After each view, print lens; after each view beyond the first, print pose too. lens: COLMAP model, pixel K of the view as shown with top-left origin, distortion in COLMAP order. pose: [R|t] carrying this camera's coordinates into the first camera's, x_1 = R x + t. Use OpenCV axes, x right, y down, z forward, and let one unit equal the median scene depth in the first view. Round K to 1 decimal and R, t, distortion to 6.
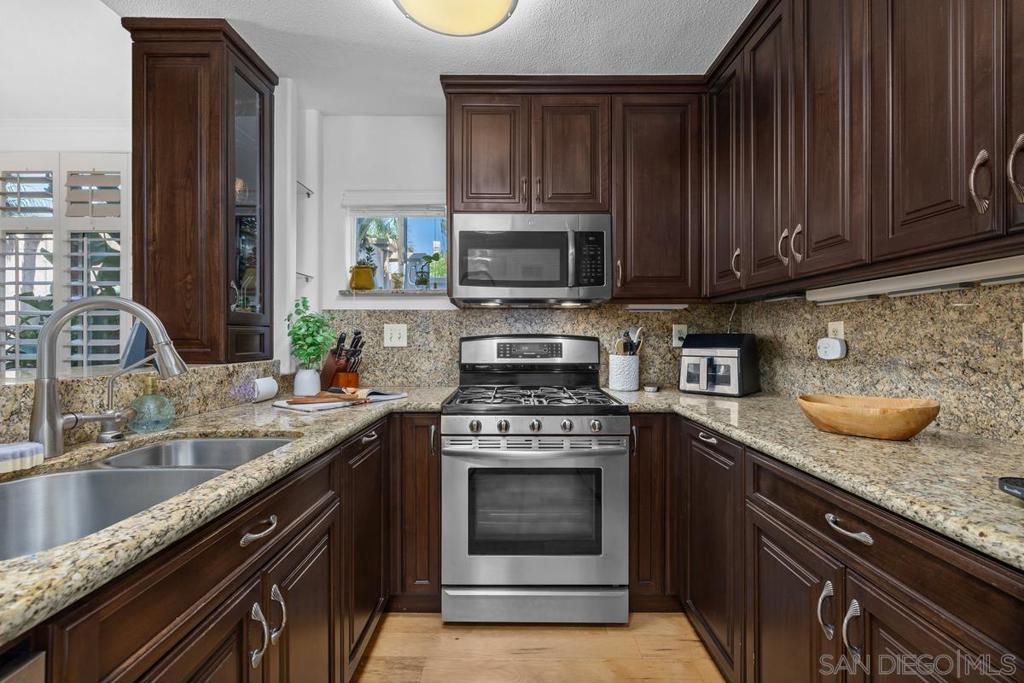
lens RADIAL K [[436.9, 0, 516.4], [0, 436.9, 340.4], [0, 0, 1]] dist [-0.001175, 0.000962]
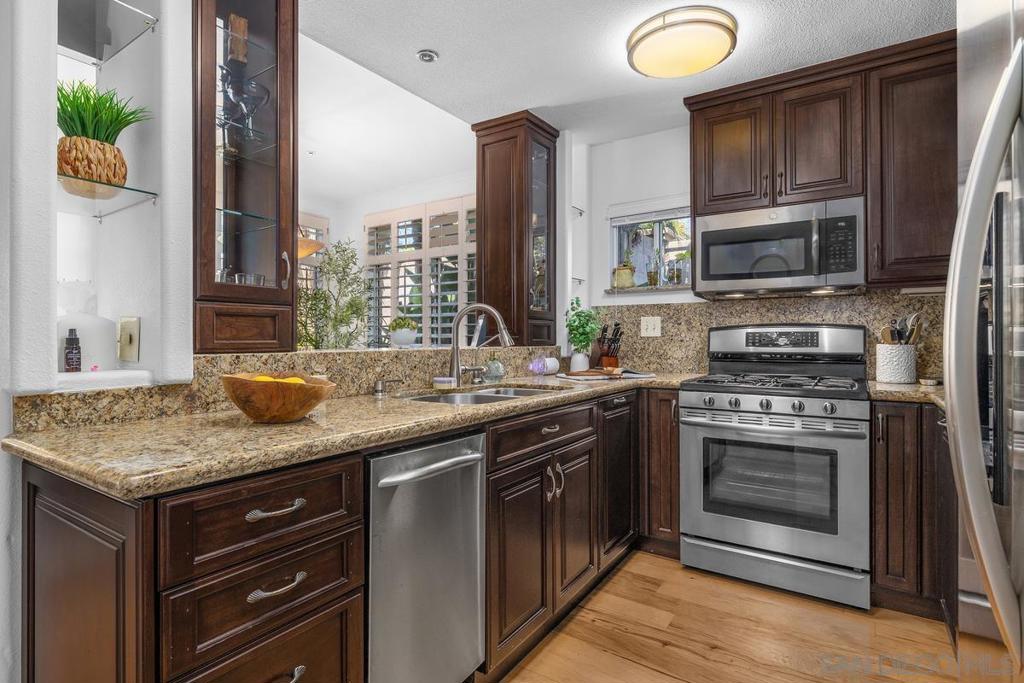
lens RADIAL K [[523.9, 0, 510.0], [0, 523.9, 340.6], [0, 0, 1]] dist [-0.008672, 0.001044]
pose [[0.829987, -0.000568, -0.557783, 0.231344], [-0.000417, 0.999999, -0.001639, 0.034893], [0.557783, 0.001593, 0.829985, -0.430398]]
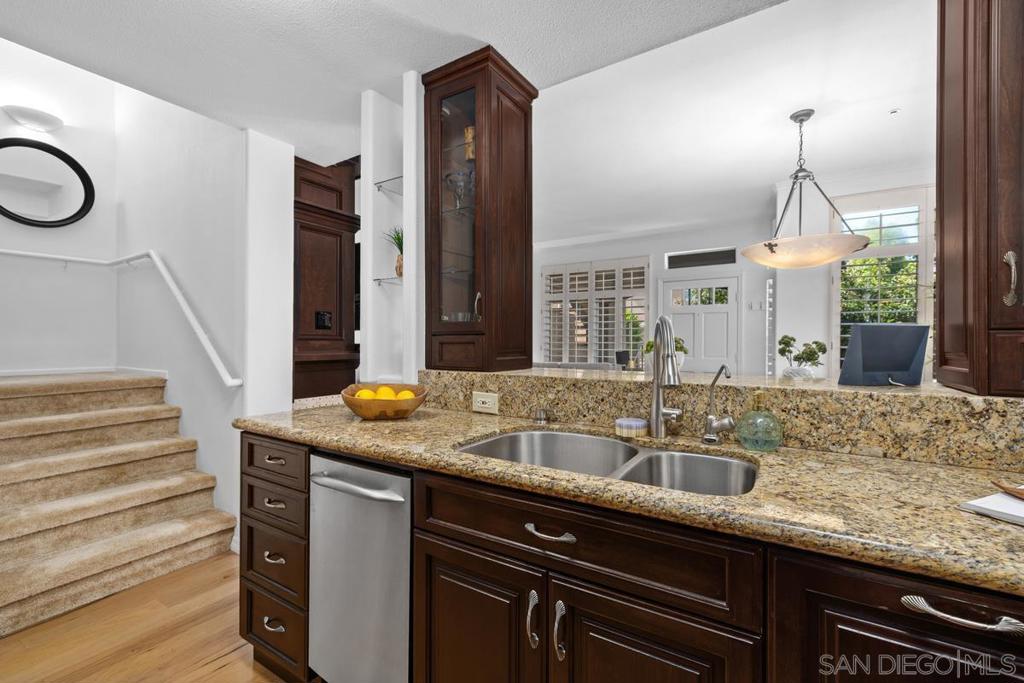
lens RADIAL K [[436.9, 0, 513.2], [0, 436.9, 343.0], [0, 0, 1]] dist [-0.001175, 0.000962]
pose [[-0.540228, -0.004175, -0.841509, 0.168091], [-0.008187, 0.999966, 0.000295, -0.012071], [0.841479, 0.007049, -0.540244, 0.725303]]
